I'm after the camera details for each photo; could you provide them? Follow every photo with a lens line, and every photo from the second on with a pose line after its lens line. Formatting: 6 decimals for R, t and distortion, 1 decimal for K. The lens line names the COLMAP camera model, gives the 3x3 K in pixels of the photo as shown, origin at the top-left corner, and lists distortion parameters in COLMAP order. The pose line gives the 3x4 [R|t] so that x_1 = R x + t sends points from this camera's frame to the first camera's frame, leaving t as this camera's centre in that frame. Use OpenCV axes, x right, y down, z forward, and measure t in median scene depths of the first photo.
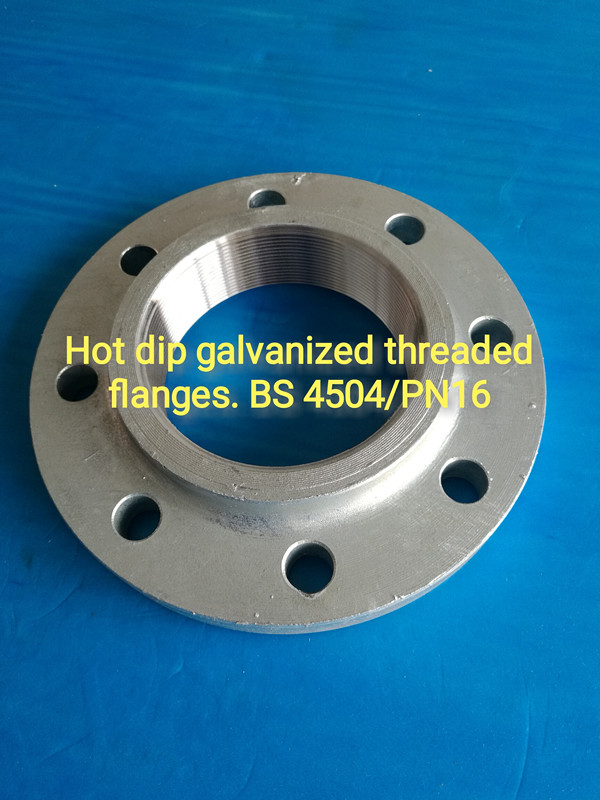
lens RADIAL K [[693.6, 0, 298.5], [0, 693.6, 402.7], [0, 0, 1]] dist [0.006786, 0.027009]
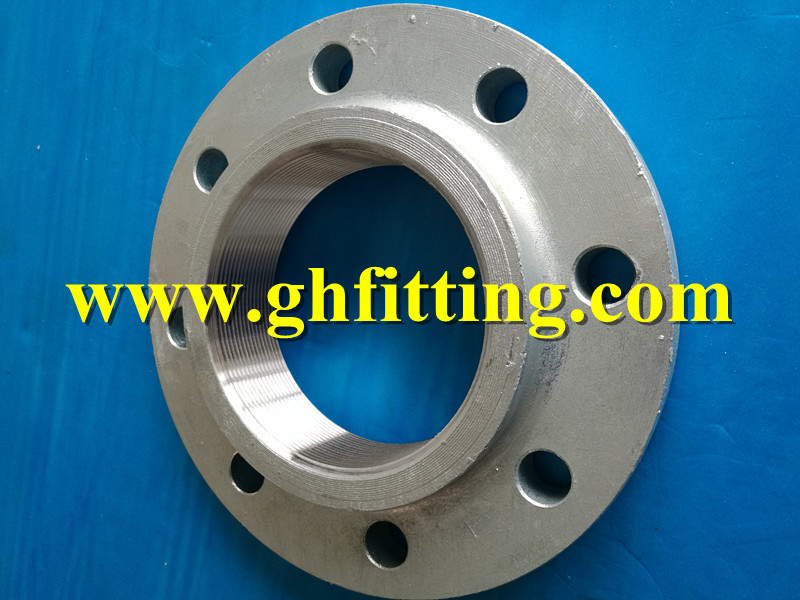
lens RADIAL K [[693.6, 0, 404.1], [0, 693.6, 297.1], [0, 0, 1]] dist [0.006786, 0.027009]
pose [[-0.001295, -0.999997, 0.001867, -0.010262], [0.999997, -0.001291, 0.002128, -0.007885], [-0.002126, 0.001870, 0.999996, 0.132484]]
